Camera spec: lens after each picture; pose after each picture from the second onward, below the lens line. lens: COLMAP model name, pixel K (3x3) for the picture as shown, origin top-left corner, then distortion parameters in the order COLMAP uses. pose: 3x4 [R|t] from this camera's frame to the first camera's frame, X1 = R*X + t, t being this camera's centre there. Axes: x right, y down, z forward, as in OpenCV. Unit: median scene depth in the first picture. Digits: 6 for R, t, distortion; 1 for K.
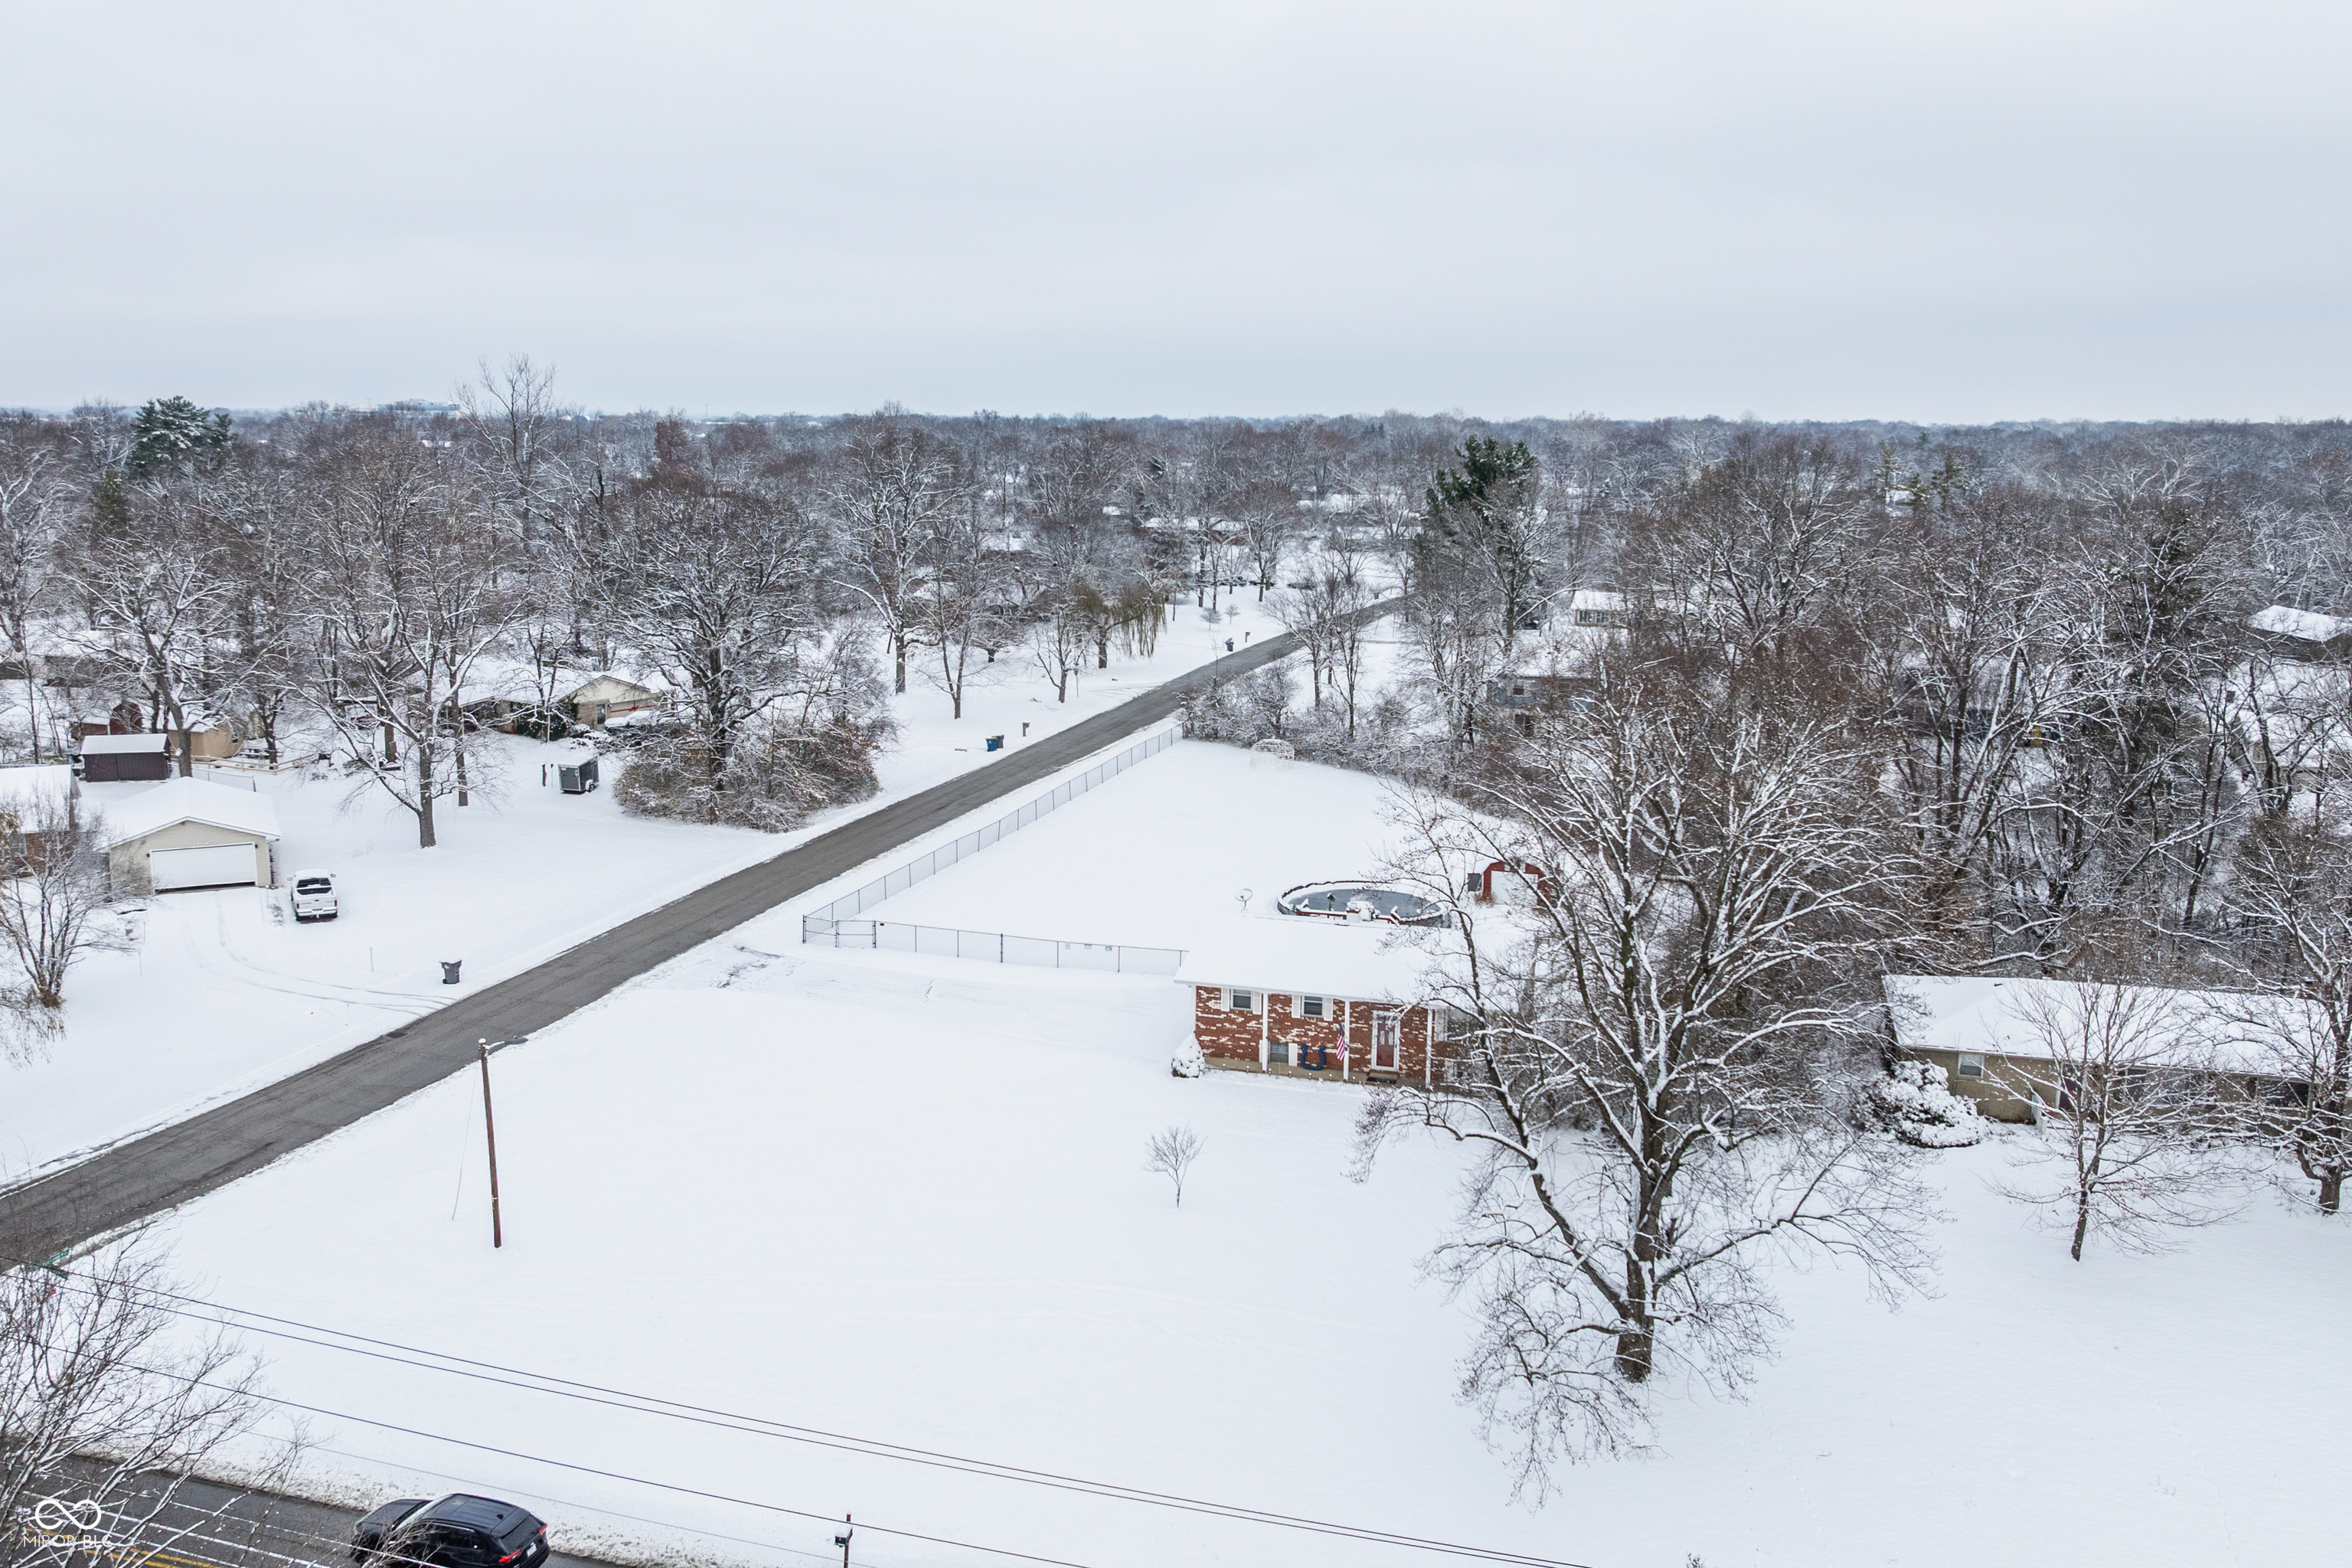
lens RADIAL K [[1874.8, 0, 1183.3], [0, 1874.8, 782.2], [0, 0, 1]] dist [-0.012071, -0.002909]
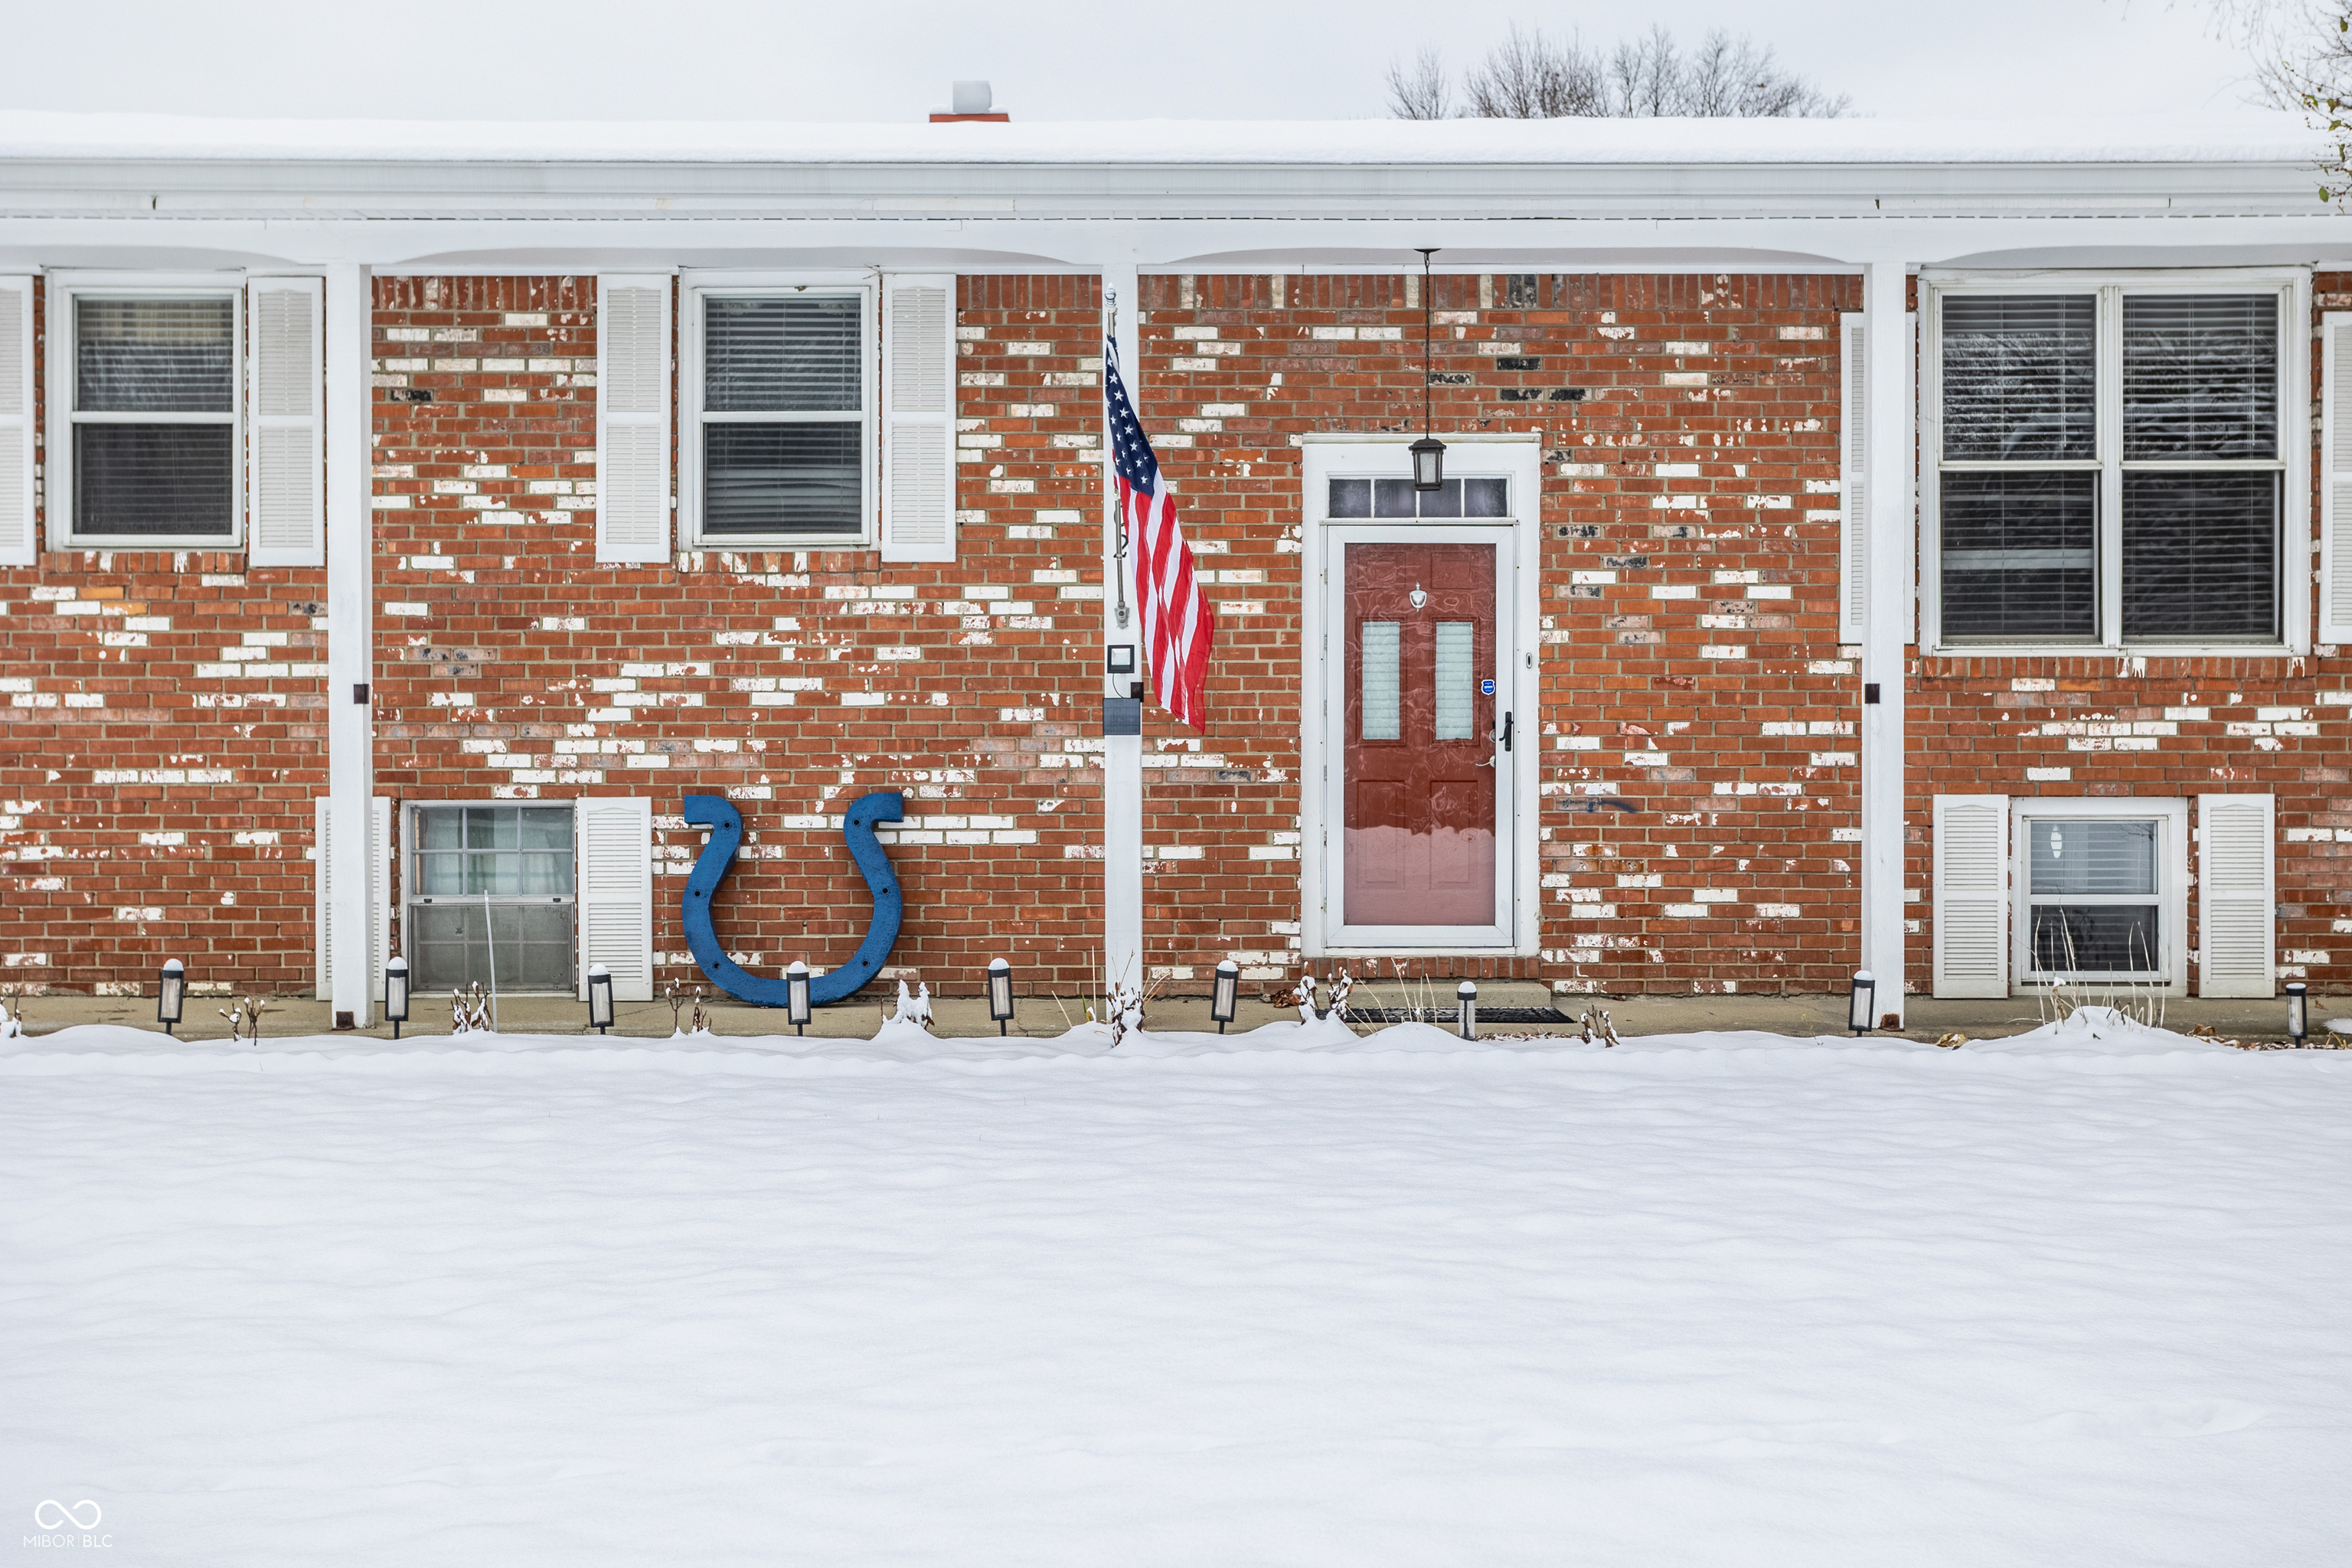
lens RADIAL K [[2645.2, 0, 1118.9], [0, 2645.2, 767.3], [0, 0, 1]] dist [0.006745, 0.000000]
pose [[0.963867, -0.016923, 0.265845, 0.045045], [0.061255, 0.985317, -0.159367, 0.164283], [-0.259245, 0.169893, 0.950751, 0.832354]]
